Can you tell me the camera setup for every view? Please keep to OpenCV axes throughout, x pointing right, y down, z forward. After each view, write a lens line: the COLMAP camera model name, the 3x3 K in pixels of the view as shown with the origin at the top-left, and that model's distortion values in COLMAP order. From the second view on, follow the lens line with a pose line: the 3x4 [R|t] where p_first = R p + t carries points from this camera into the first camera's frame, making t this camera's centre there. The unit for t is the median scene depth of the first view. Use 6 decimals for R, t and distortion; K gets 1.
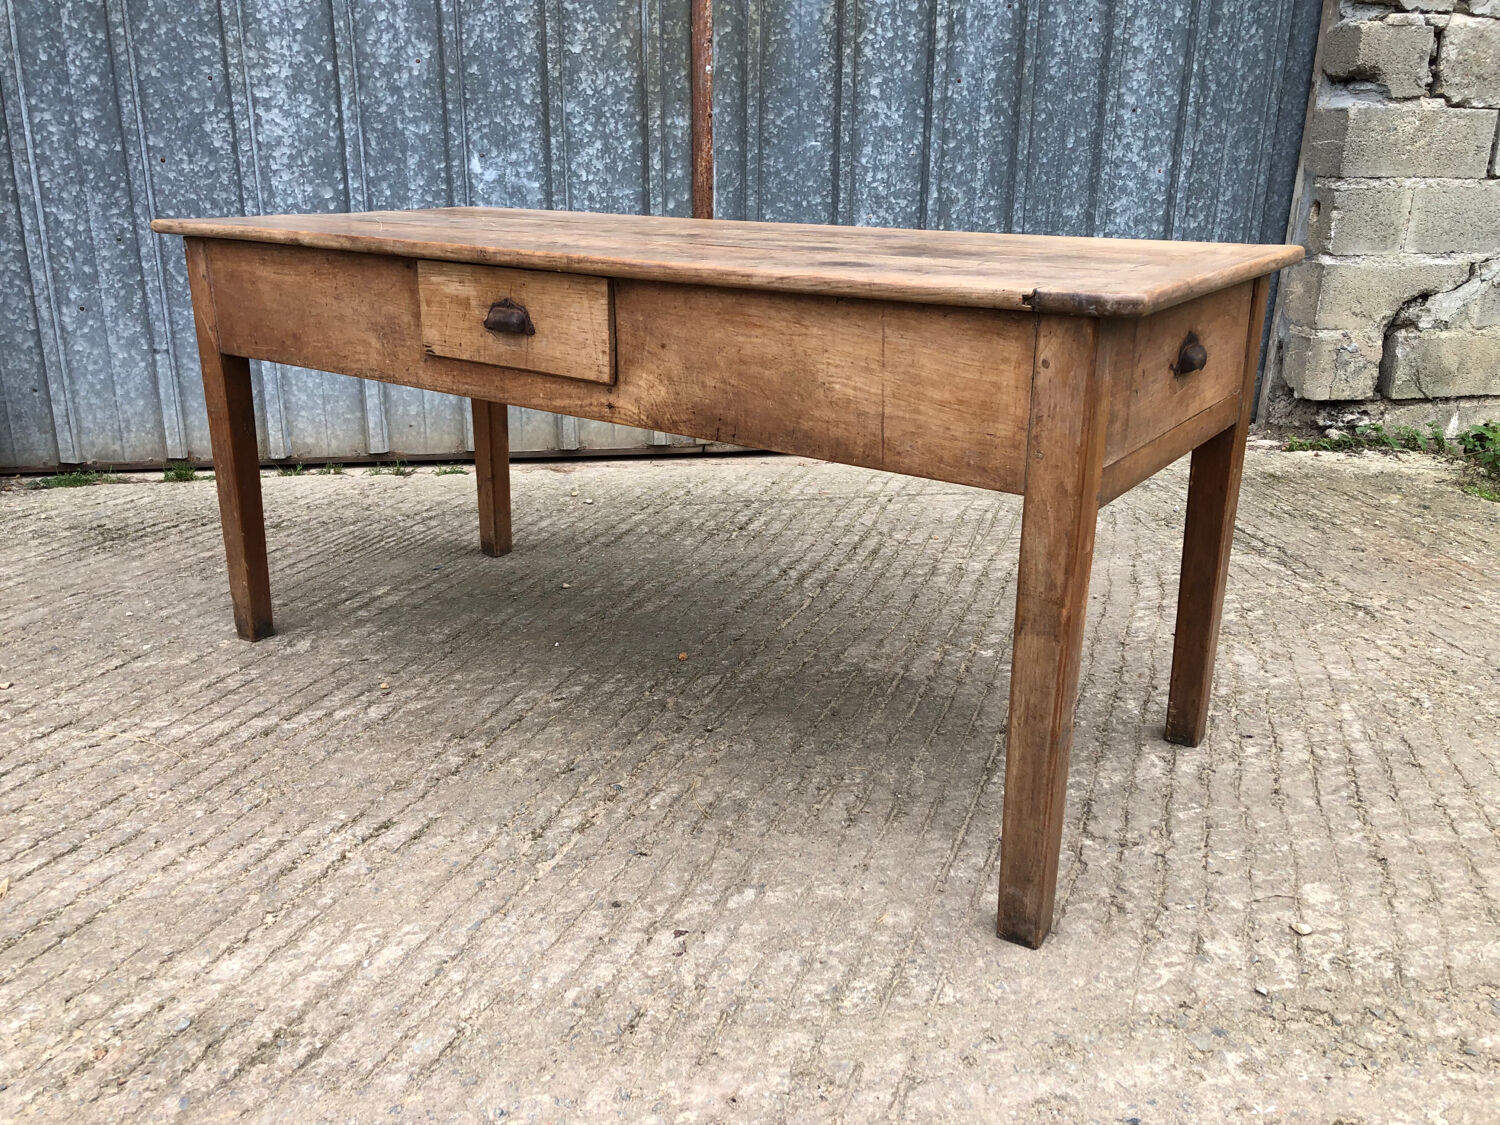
lens RADIAL K [[1252.2, 0, 742.8], [0, 1252.2, 548.2], [0, 0, 1]] dist [0.008753, 0.015358]
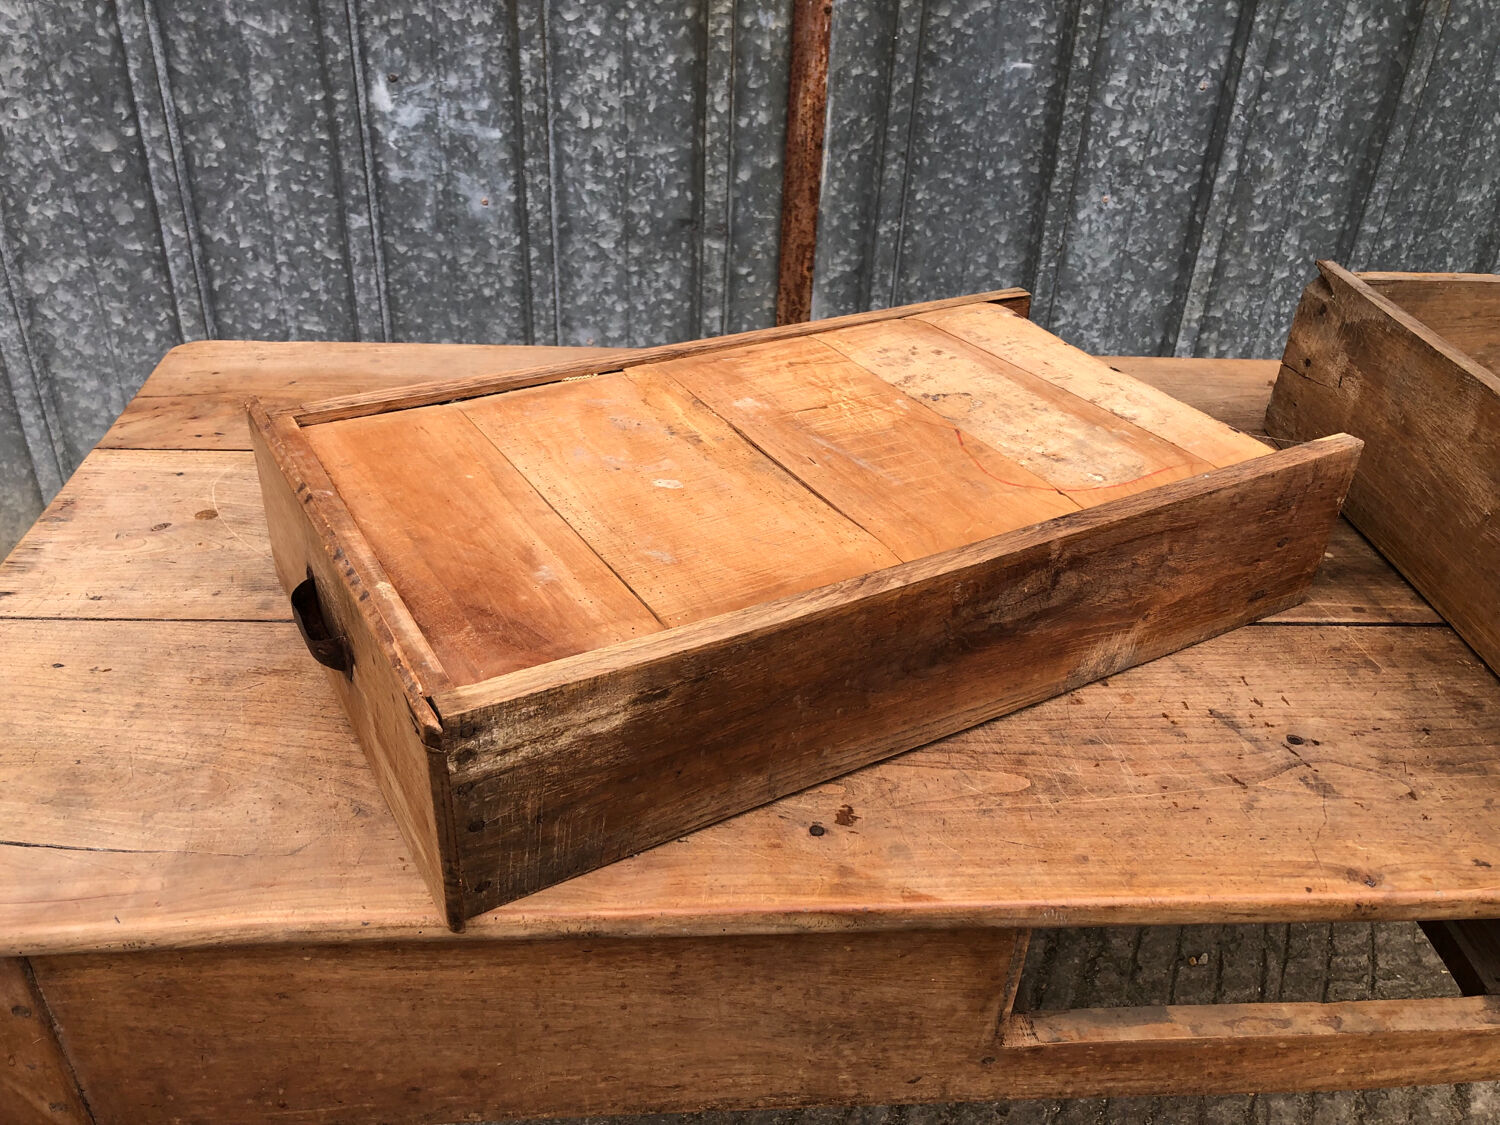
lens RADIAL K [[1252.2, 0, 748.6], [0, 1252.2, 546.6], [0, 0, 1]] dist [0.008753, 0.015358]
pose [[0.995428, 0.076397, -0.057330, -0.012342], [-0.060507, 0.968788, 0.240395, -0.261332], [0.073906, -0.235827, 0.968981, 0.455443]]
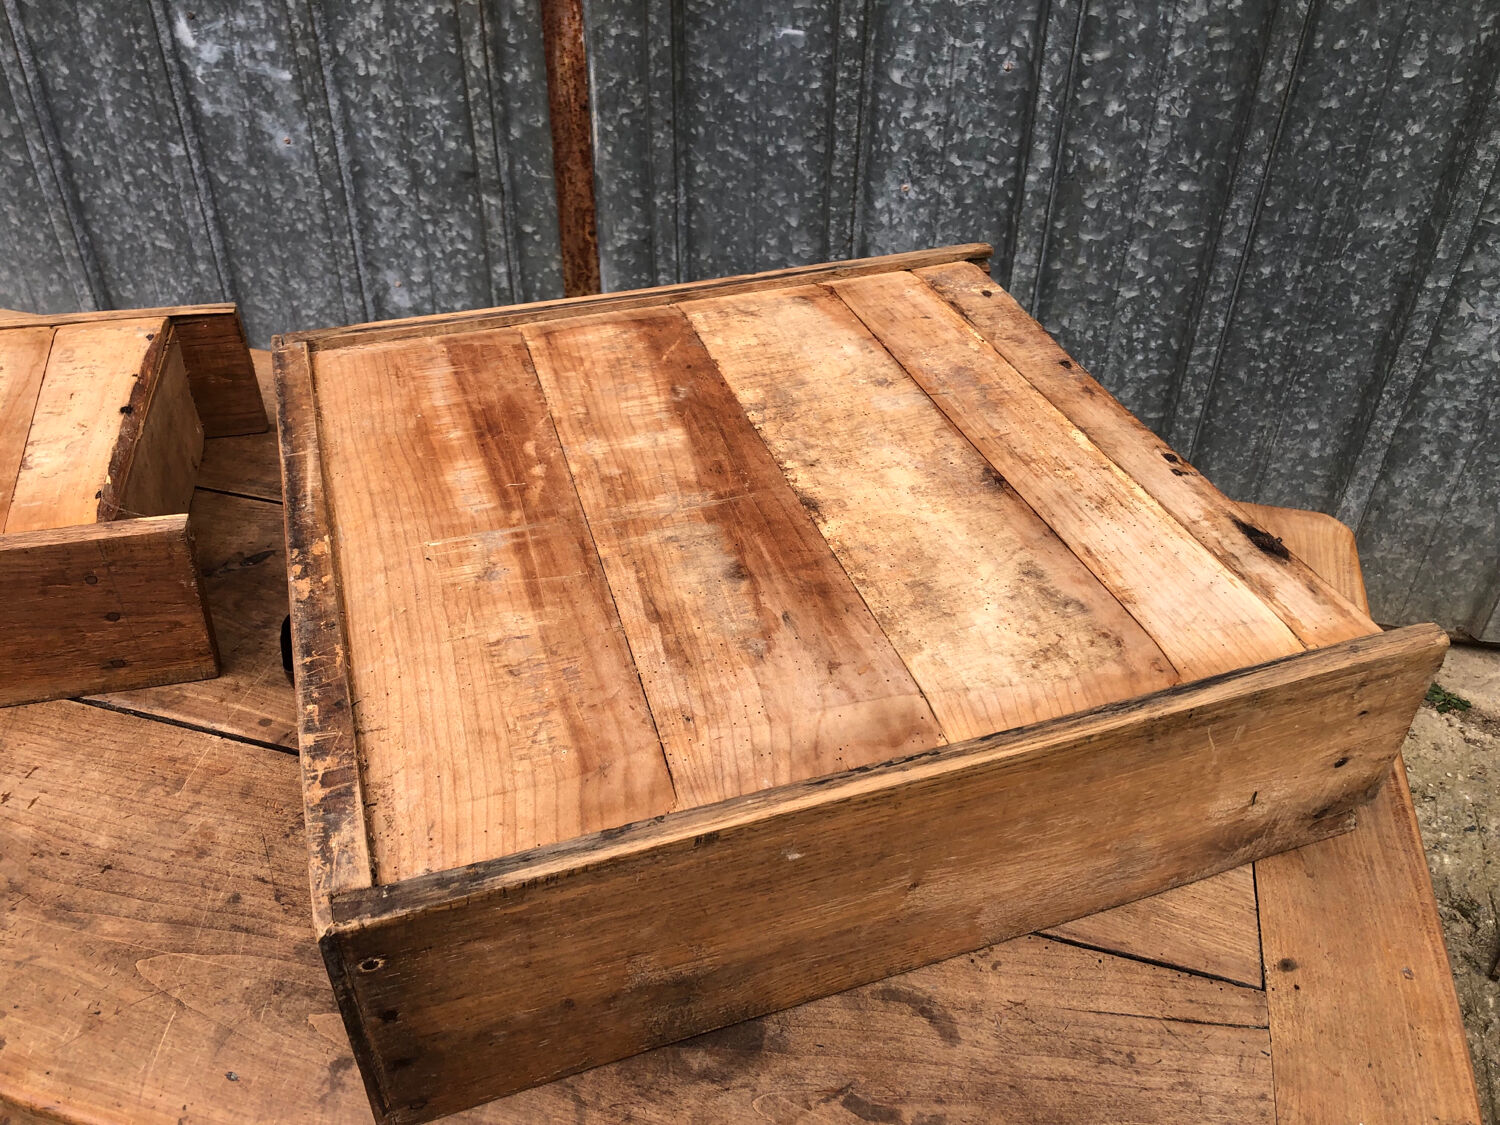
lens RADIAL K [[1252.2, 0, 732.9], [0, 1252.2, 551.1], [0, 0, 1]] dist [0.008753, 0.015358]
pose [[0.903776, 0.252161, -0.345839, 0.267648], [-0.124591, 0.928028, 0.351057, -0.323126], [0.409471, -0.274189, 0.870146, 0.553299]]
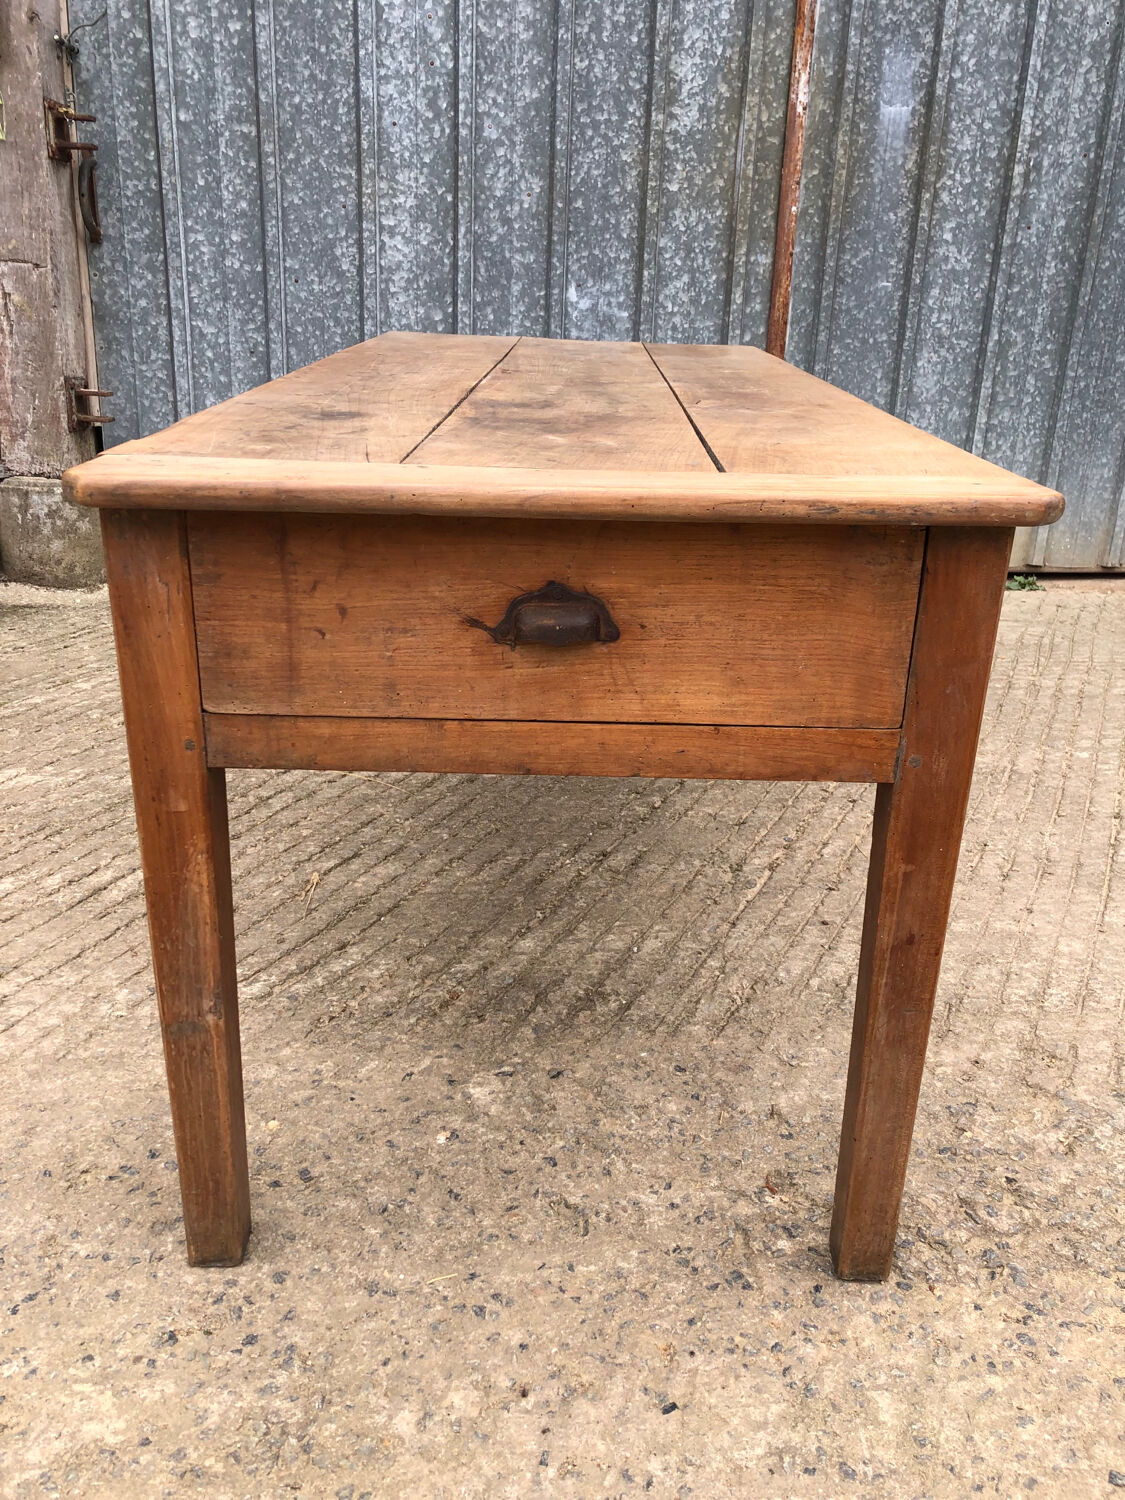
lens RADIAL K [[1252.2, 0, 570.5], [0, 1252.2, 741.9], [0, 0, 1]] dist [0.008753, 0.015358]
pose [[0.996652, 0.055257, -0.060259, -0.130147], [-0.052882, 0.997787, 0.040316, 0.035842], [0.062353, -0.036994, 0.997368, -0.091194]]
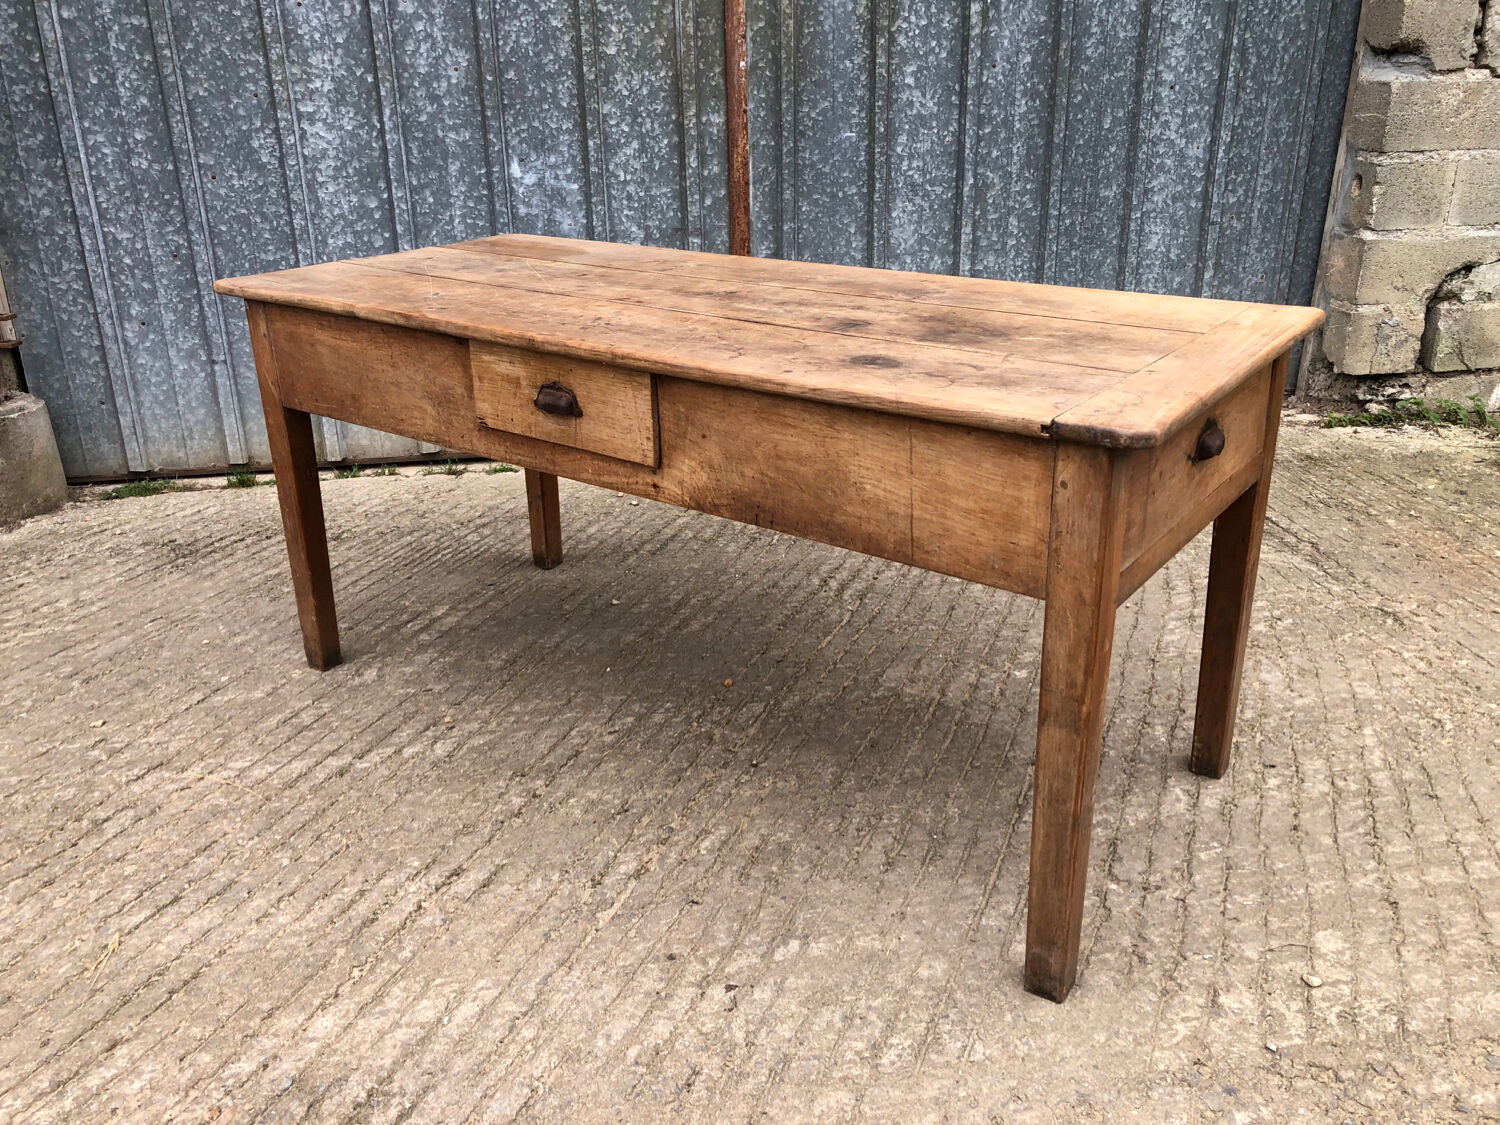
lens RADIAL K [[1252.2, 0, 745.5], [0, 1252.2, 541.4], [0, 0, 1]] dist [0.008753, 0.015358]
pose [[0.999275, -0.016833, -0.034161, 0.002856], [0.018927, 0.997901, 0.061924, -0.065102], [0.033047, -0.062525, 0.997496, -0.026345]]
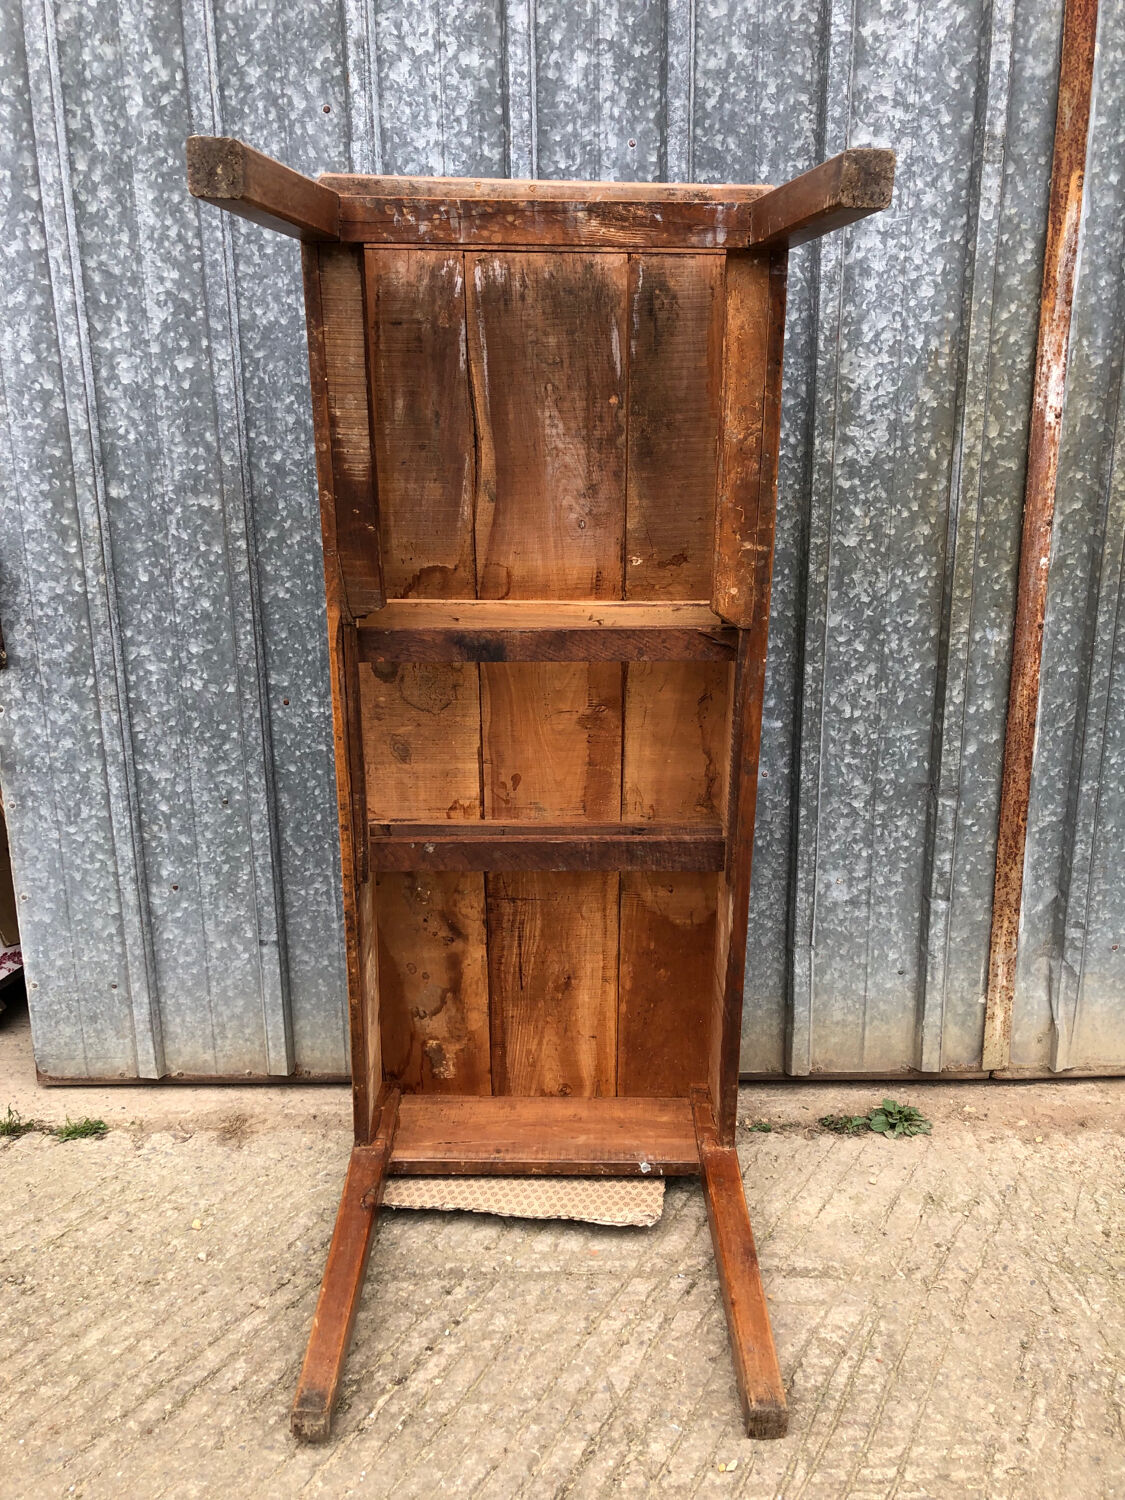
lens RADIAL K [[1252.2, 0, 558.9], [0, 1252.2, 730.5], [0, 0, 1]] dist [0.008753, 0.015358]
pose [[0.981005, 0.030489, -0.191571, -0.155407], [-0.038055, 0.998629, -0.035940, -0.263414], [0.190213, 0.042547, 0.980820, 0.296198]]
